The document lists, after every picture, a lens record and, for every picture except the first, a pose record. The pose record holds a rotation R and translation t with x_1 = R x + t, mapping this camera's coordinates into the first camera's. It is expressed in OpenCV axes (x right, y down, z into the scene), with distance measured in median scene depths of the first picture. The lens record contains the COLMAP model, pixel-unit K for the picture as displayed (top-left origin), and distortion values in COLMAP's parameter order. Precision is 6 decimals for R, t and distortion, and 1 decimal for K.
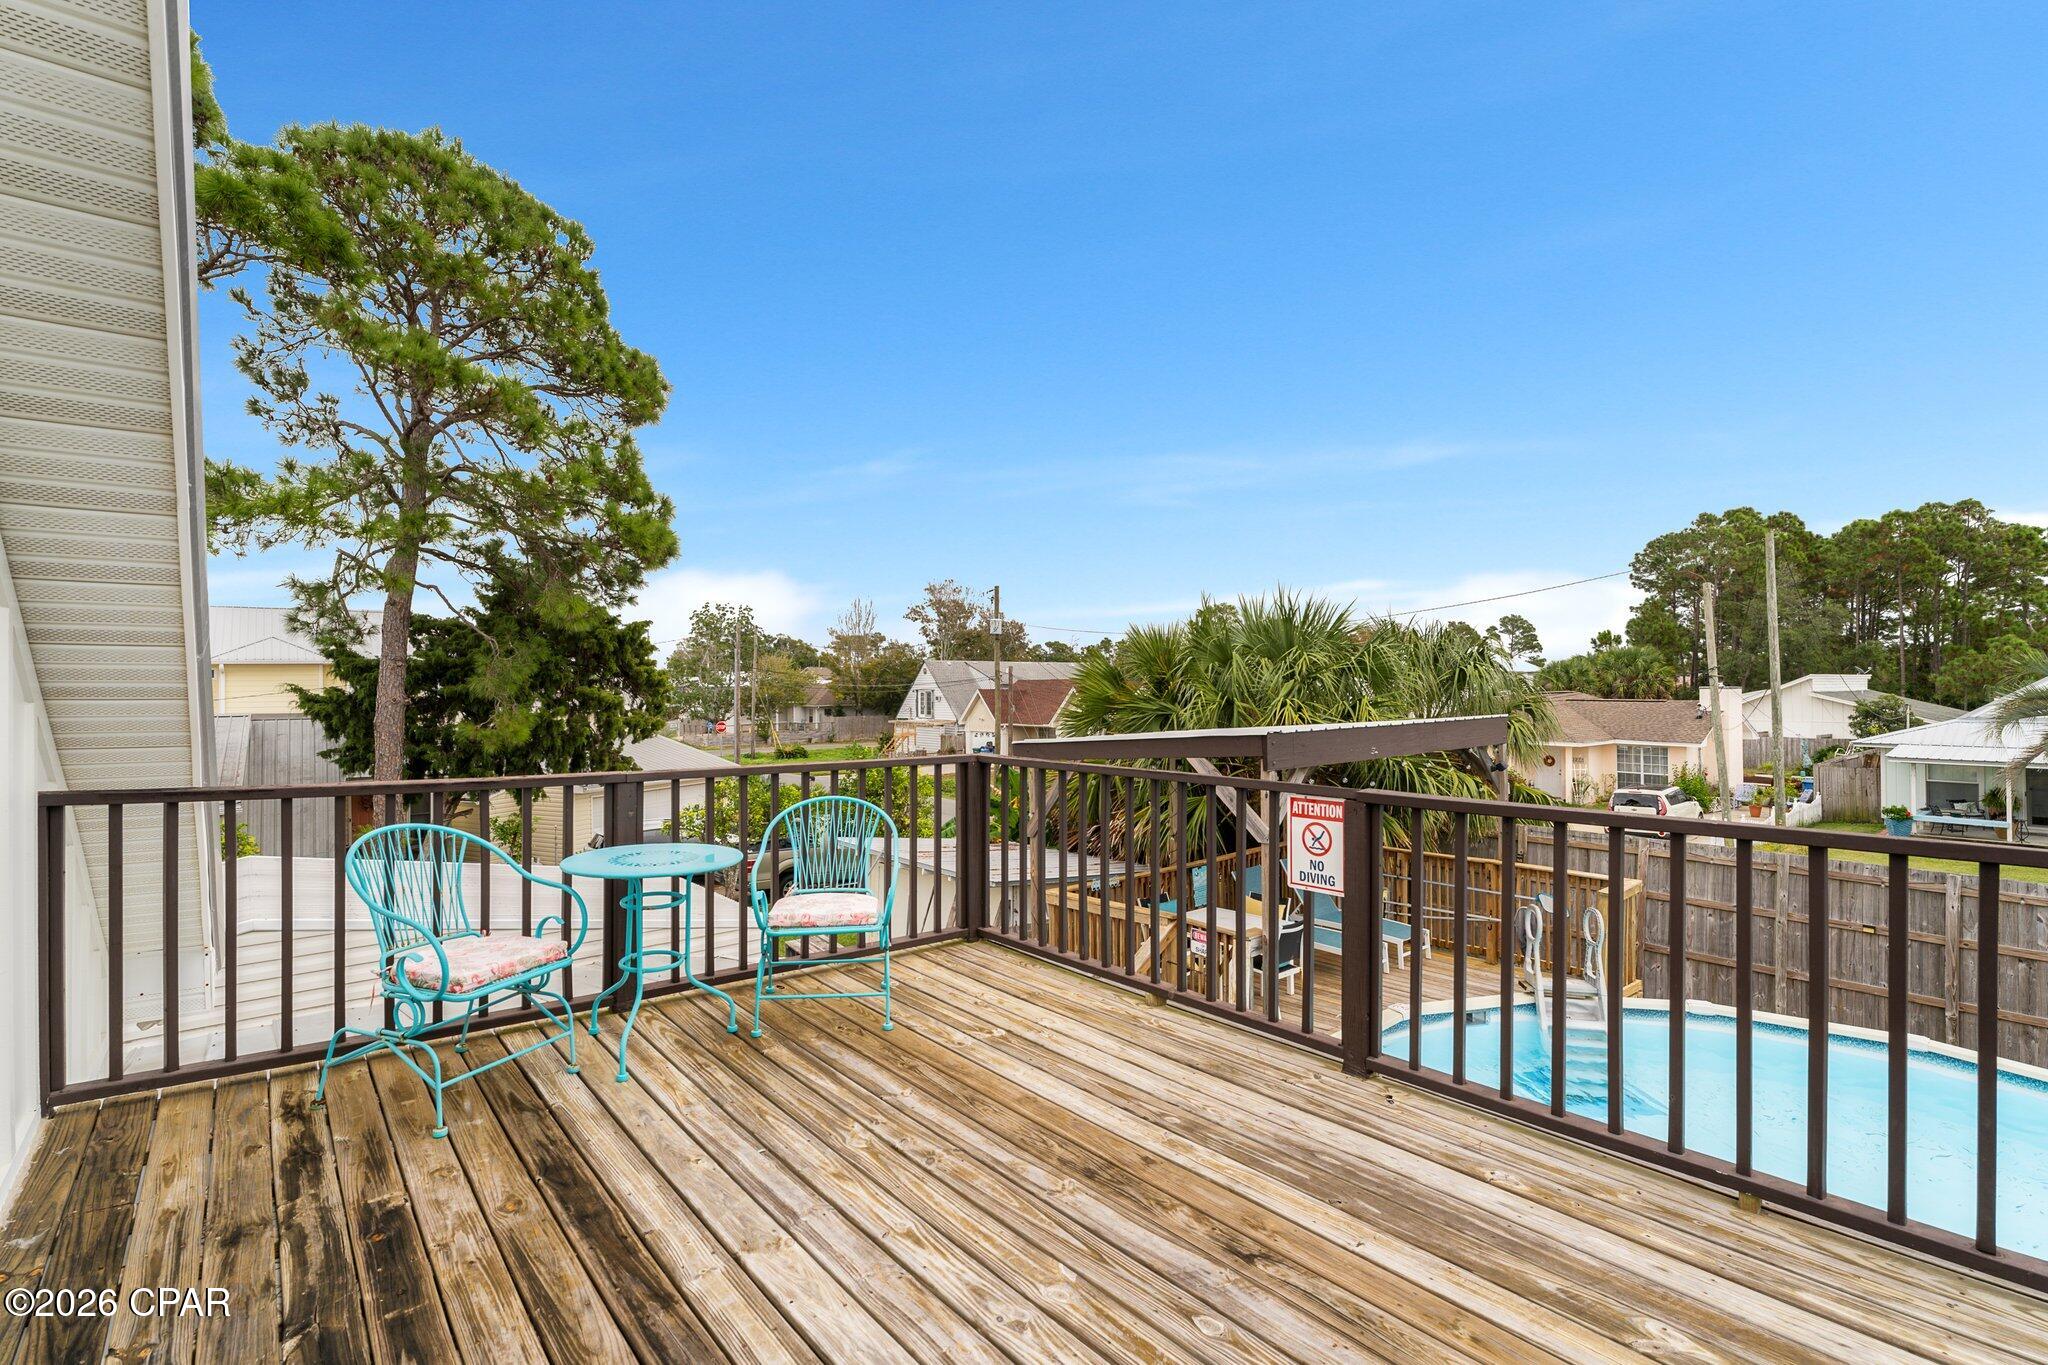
lens RADIAL K [[950.6, 0, 1017.4], [0, 950.6, 680.4], [0, 0, 1]] dist [-0.010055, -0.000780]
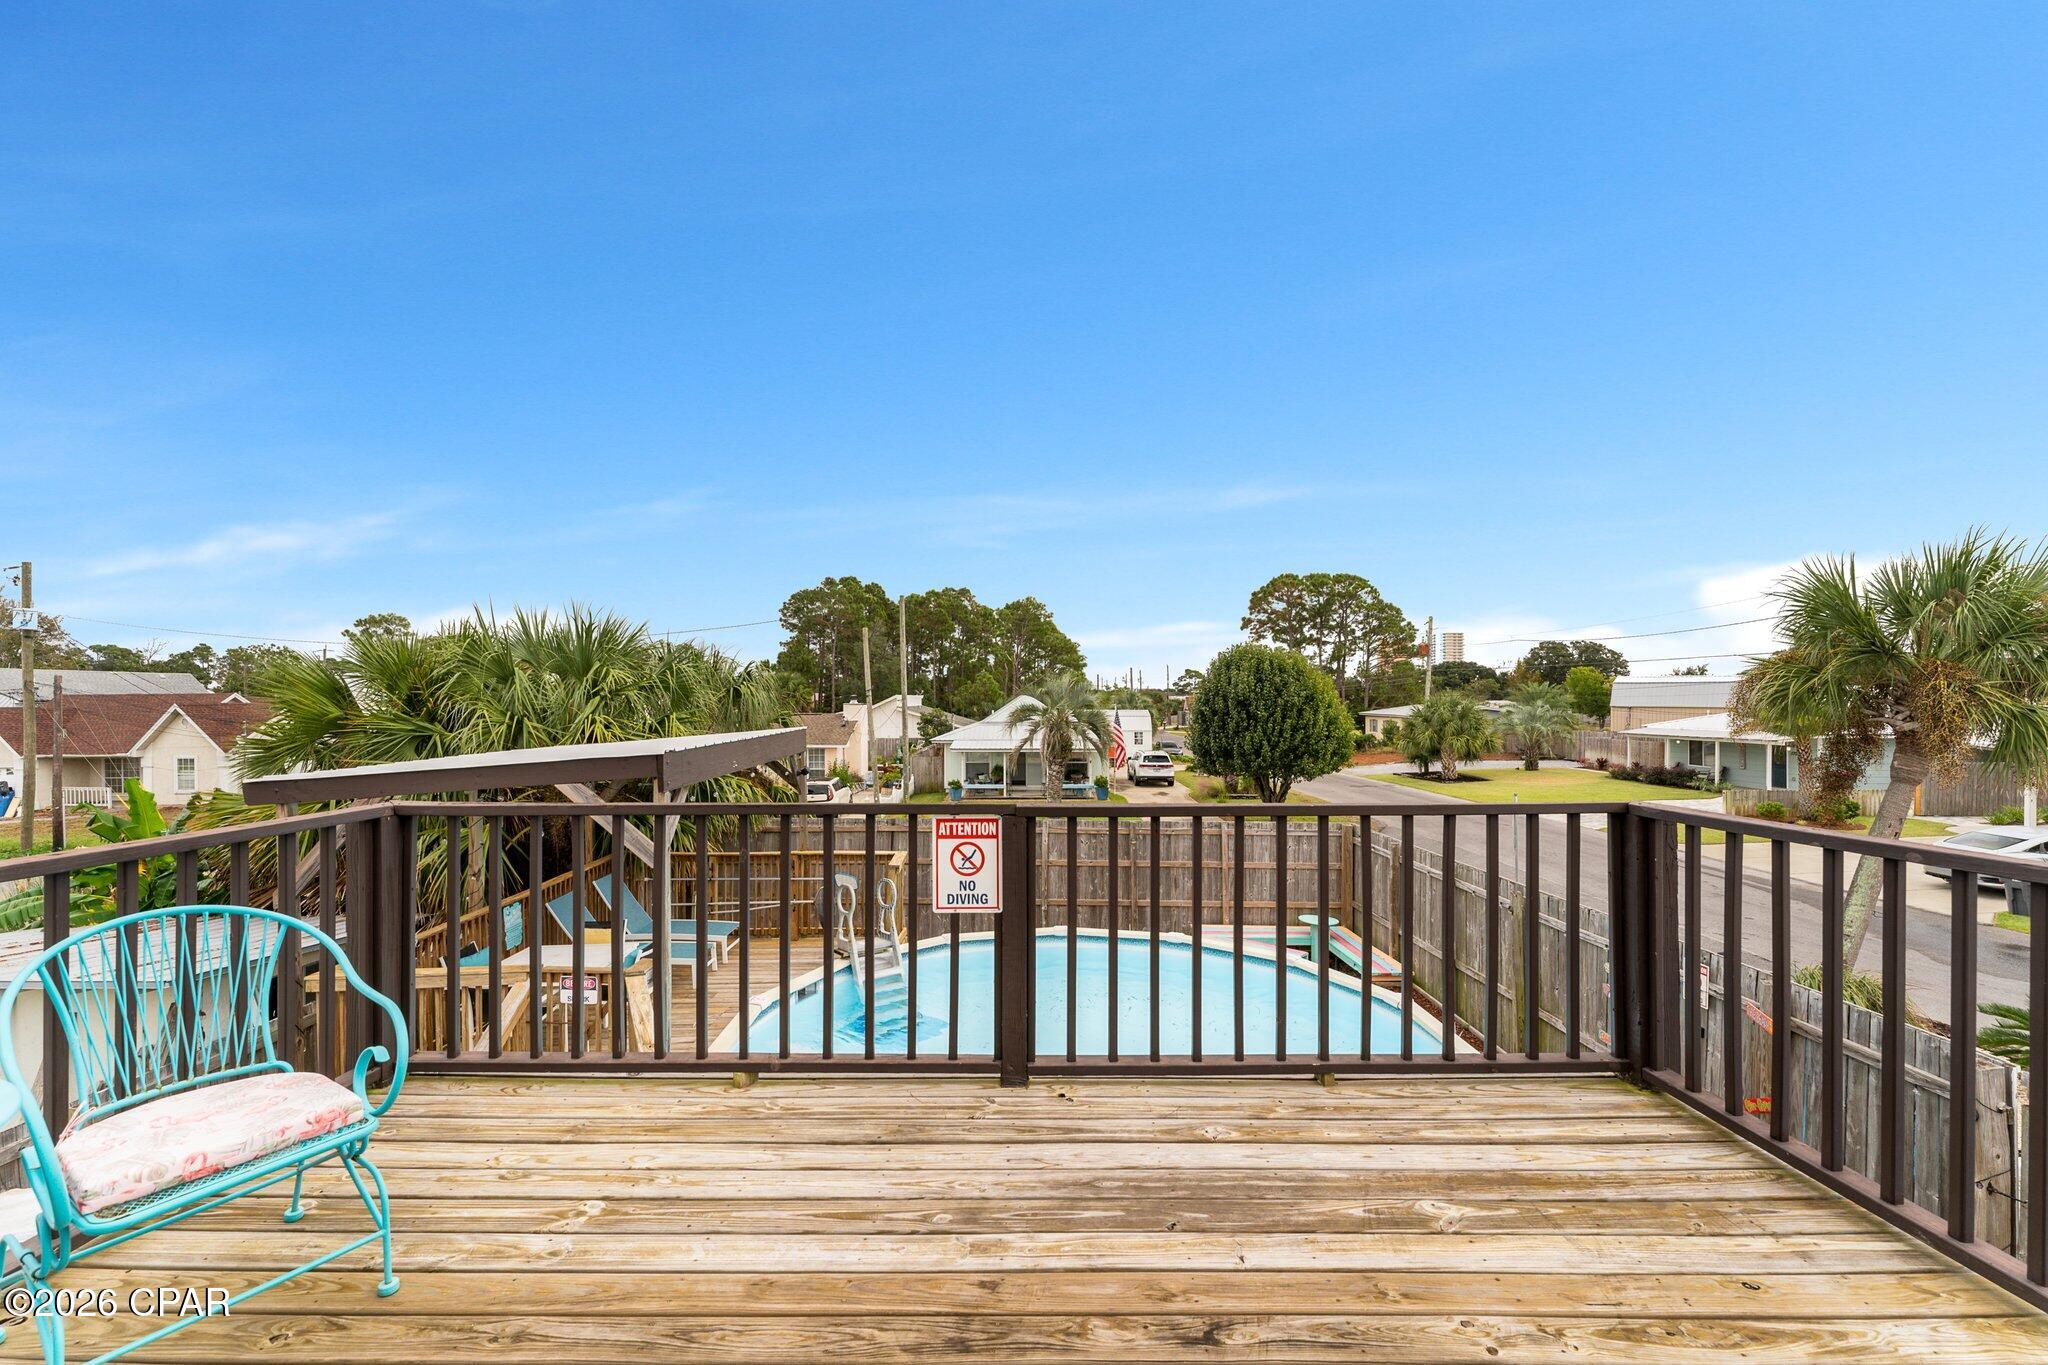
lens RADIAL K [[819.6, 0, 1022.5], [0, 819.6, 698.0], [0, 0, 1]] dist [0.001367, -0.000240]
pose [[0.635205, 0.004391, 0.772331, -0.121140], [-0.004392, 0.999988, -0.002073, 0.000563], [-0.772331, -0.002076, 0.635217, 0.163811]]
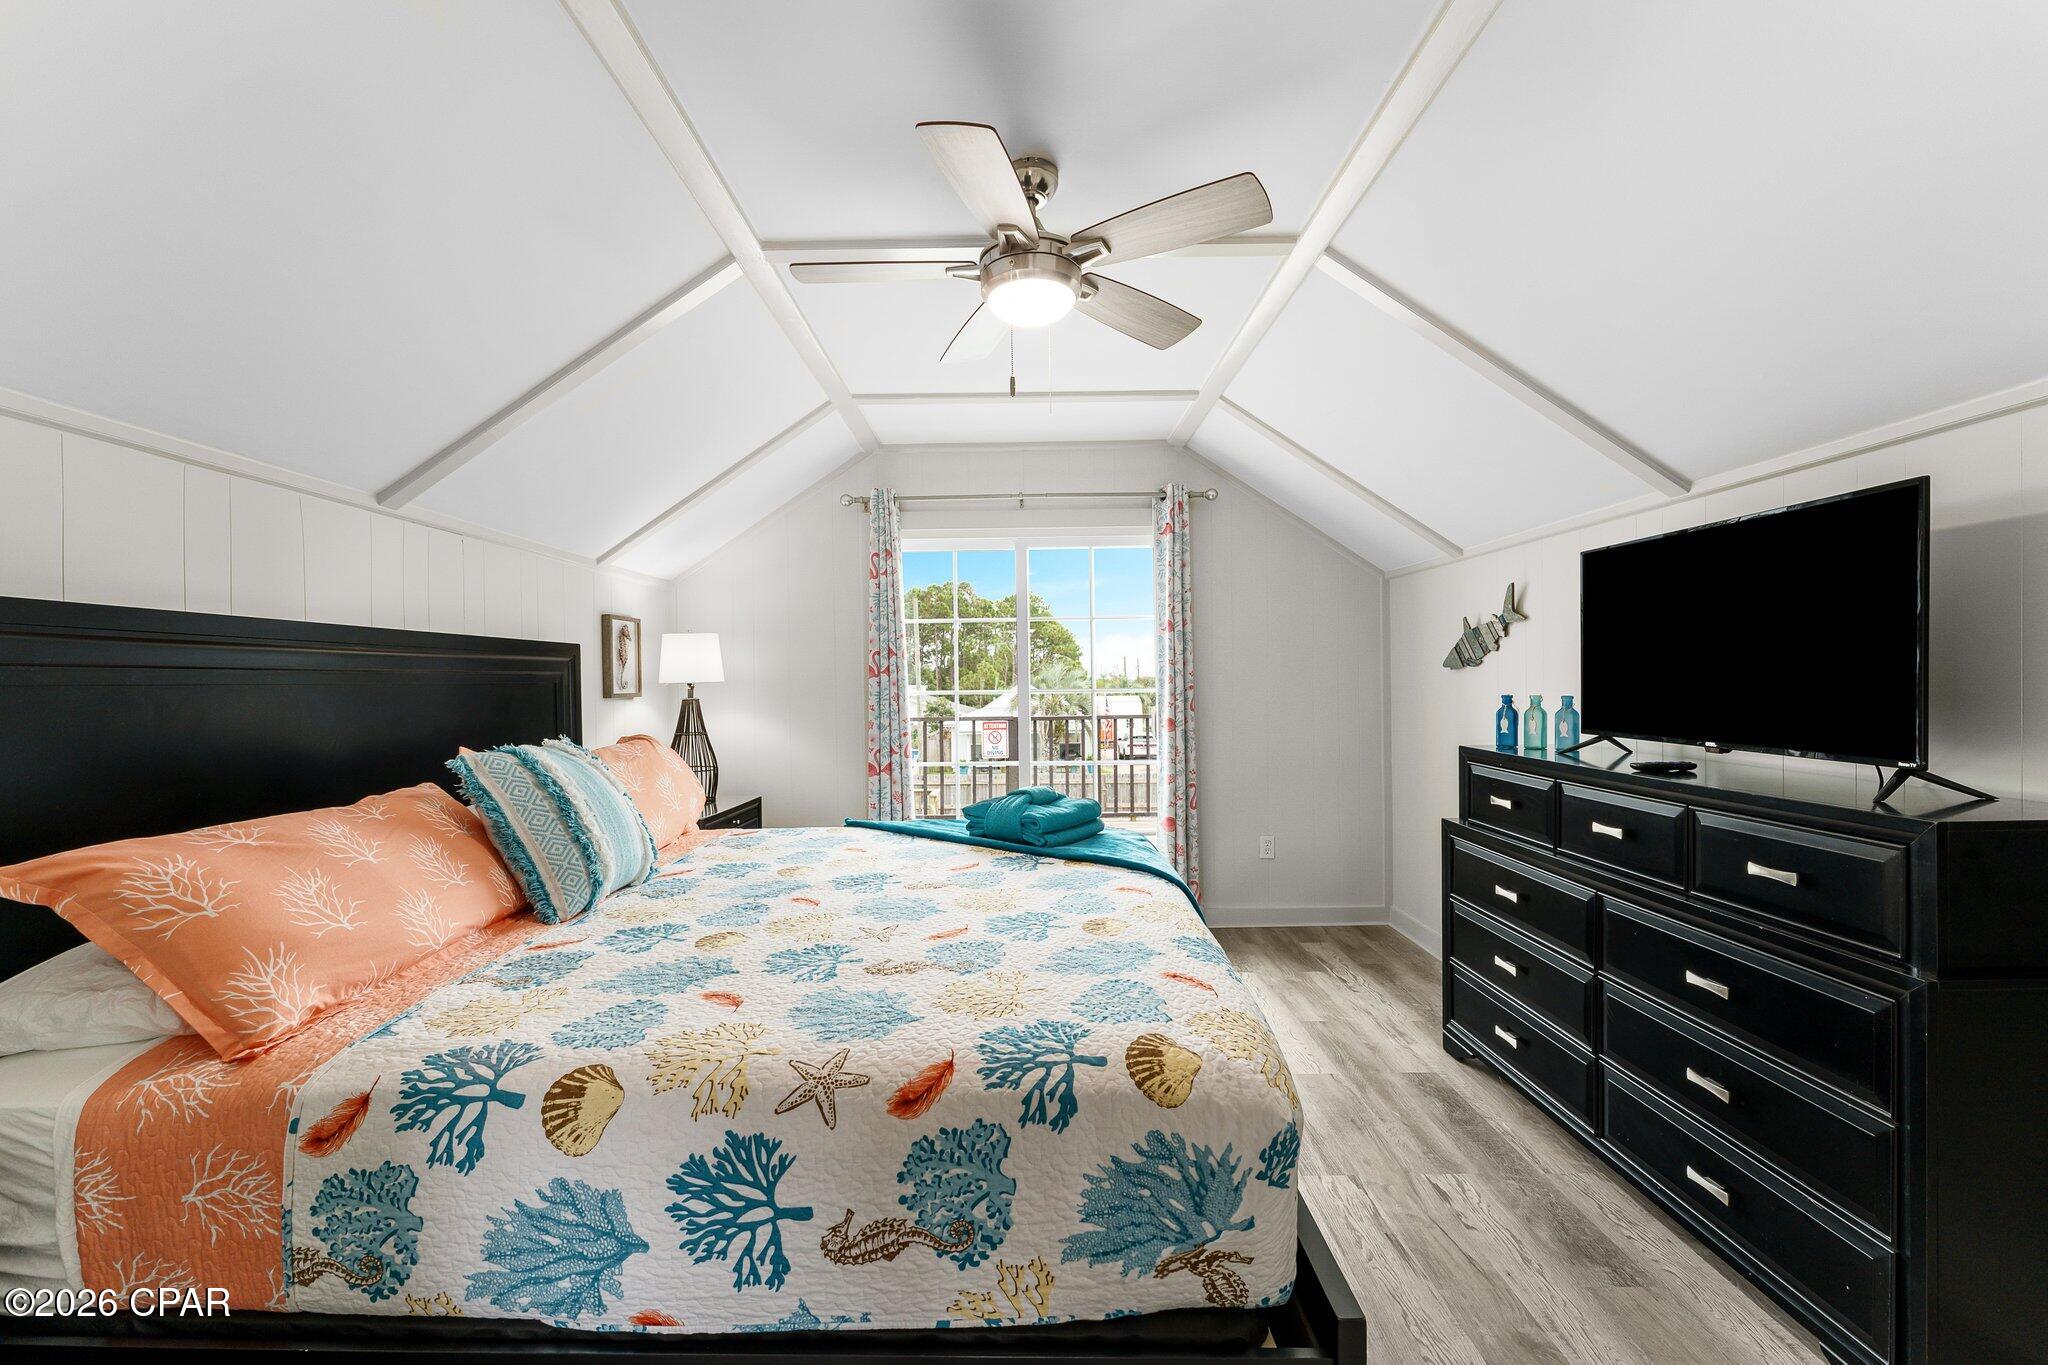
lens RADIAL K [[819.6, 0, 1019.0], [0, 819.6, 687.4], [0, 0, 1]] dist [0.001367, -0.000240]
pose [[0.637953, -0.001437, 0.770074, -0.520519], [0.005267, 0.999983, -0.002497, 0.015496], [-0.770057, 0.005649, 0.637950, -0.172485]]
